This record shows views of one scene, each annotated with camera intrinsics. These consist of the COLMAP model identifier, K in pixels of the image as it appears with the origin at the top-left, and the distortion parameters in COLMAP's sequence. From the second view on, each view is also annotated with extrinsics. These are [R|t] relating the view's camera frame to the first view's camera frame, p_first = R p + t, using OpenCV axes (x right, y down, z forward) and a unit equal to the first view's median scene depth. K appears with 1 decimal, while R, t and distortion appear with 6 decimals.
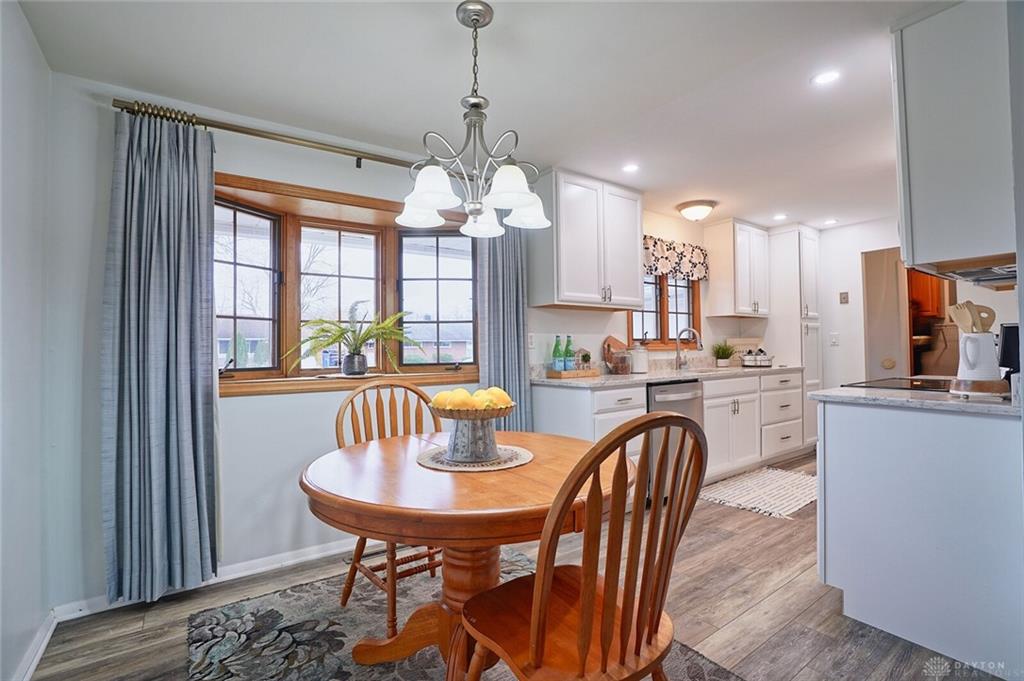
lens RADIAL K [[476.5, 0, 512.0], [0, 476.5, 340.5], [0, 0, 1]] dist [-0.068141, 0.028022]
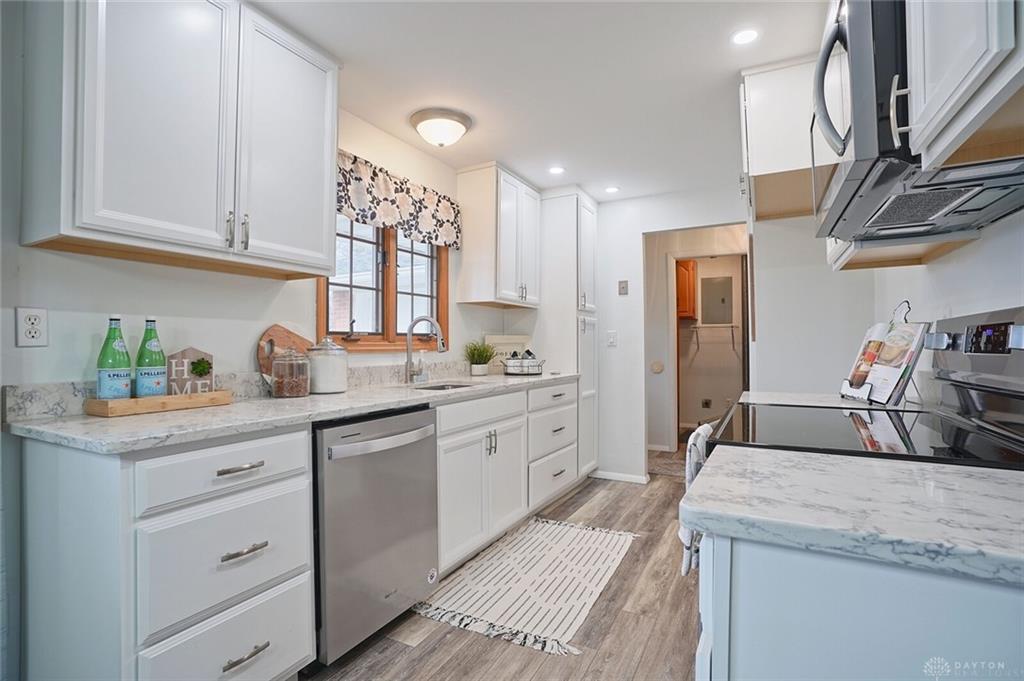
lens RADIAL K [[471.9, 0, 512.0], [0, 471.9, 340.5], [0, 0, 1]] dist [-0.000447, 0.000017]
pose [[0.896650, 0.014387, 0.442507, 0.195655], [-0.015244, 0.999882, -0.001618, 0.004738], [-0.442478, -0.005295, 0.896764, 0.377278]]
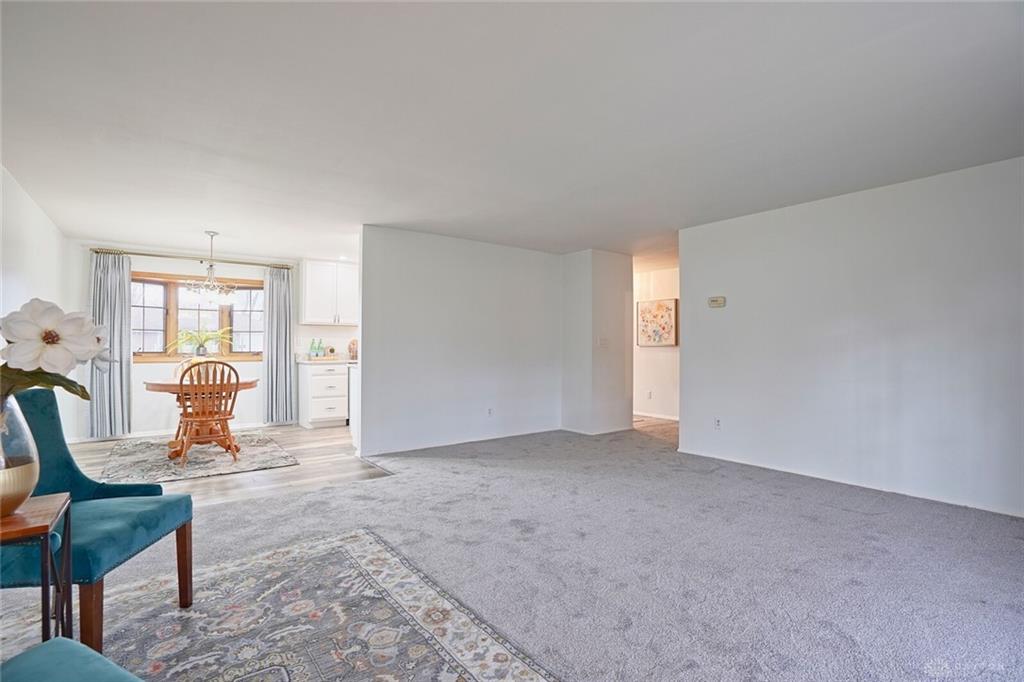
lens RADIAL K [[476.5, 0, 512.0], [0, 476.5, 341.0], [0, 0, 1]] dist [-0.068141, 0.028022]
pose [[0.999707, 0.023438, 0.005973, 0.762974], [-0.023555, 0.999515, 0.020385, -0.052227], [-0.005492, -0.020520, 0.999774, -0.814505]]
